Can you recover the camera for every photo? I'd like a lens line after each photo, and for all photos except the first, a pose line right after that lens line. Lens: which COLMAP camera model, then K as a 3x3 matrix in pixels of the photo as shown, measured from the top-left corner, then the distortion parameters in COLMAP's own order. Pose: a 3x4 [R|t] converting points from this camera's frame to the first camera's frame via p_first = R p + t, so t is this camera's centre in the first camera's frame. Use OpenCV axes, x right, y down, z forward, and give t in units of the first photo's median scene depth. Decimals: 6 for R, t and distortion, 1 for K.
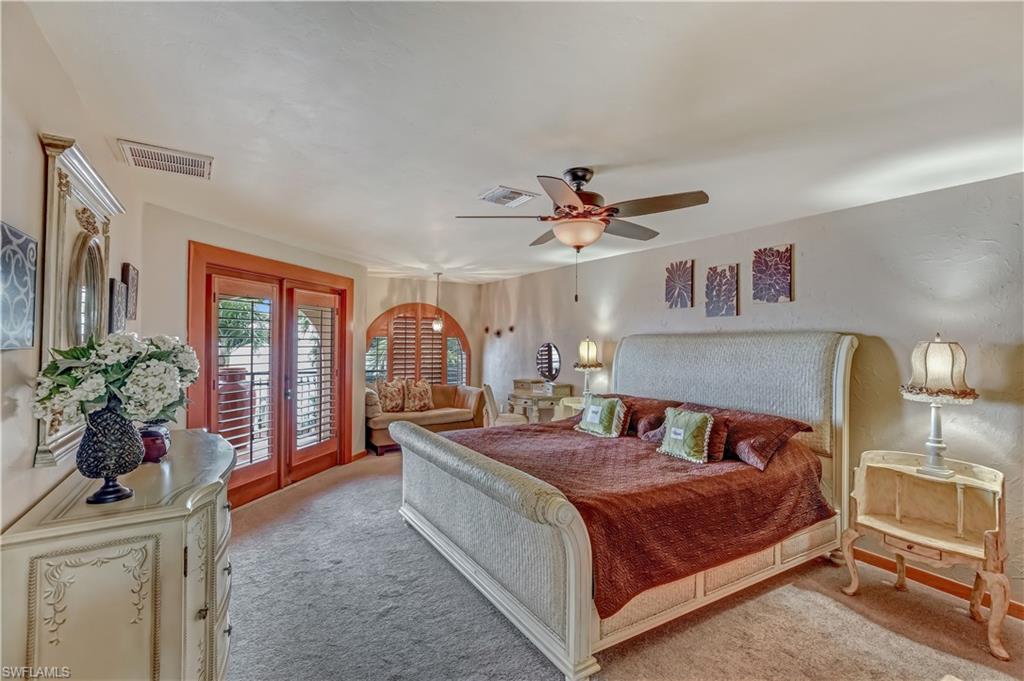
lens RADIAL K [[471.8, 0, 511.7], [0, 471.8, 341.7], [0, 0, 1]] dist [-0.012205, 0.001164]
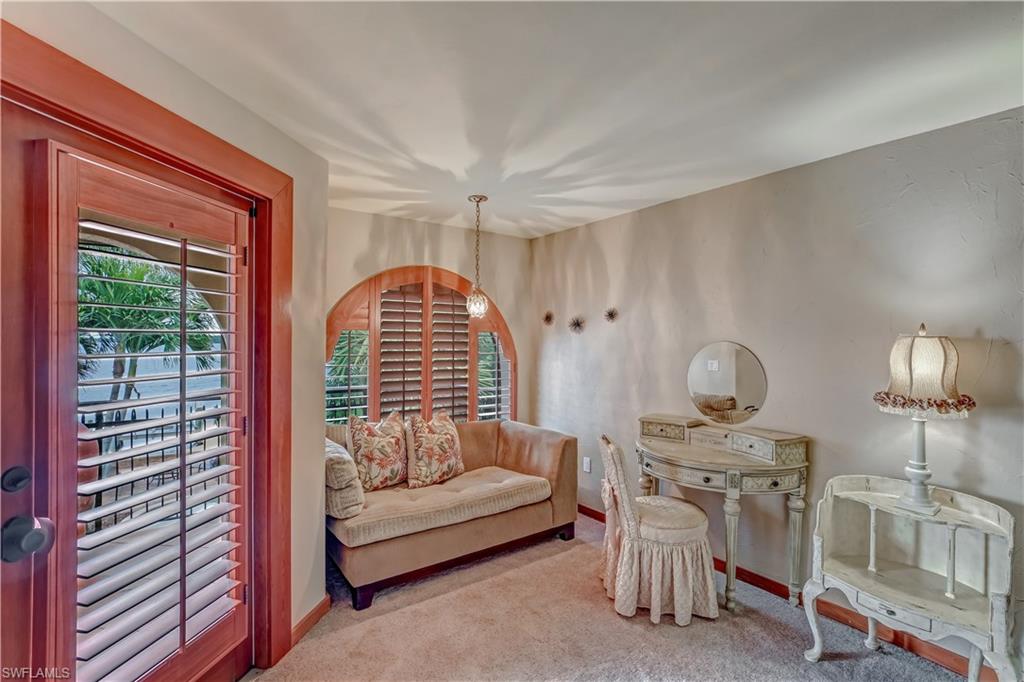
lens RADIAL K [[471.8, 0, 512.5], [0, 471.8, 339.6], [0, 0, 1]] dist [-0.012205, 0.001164]
pose [[0.996698, -0.005229, 0.081029, -0.156779], [0.005046, 0.999984, 0.002472, -0.001444], [-0.081041, -0.002055, 0.996709, 0.501634]]
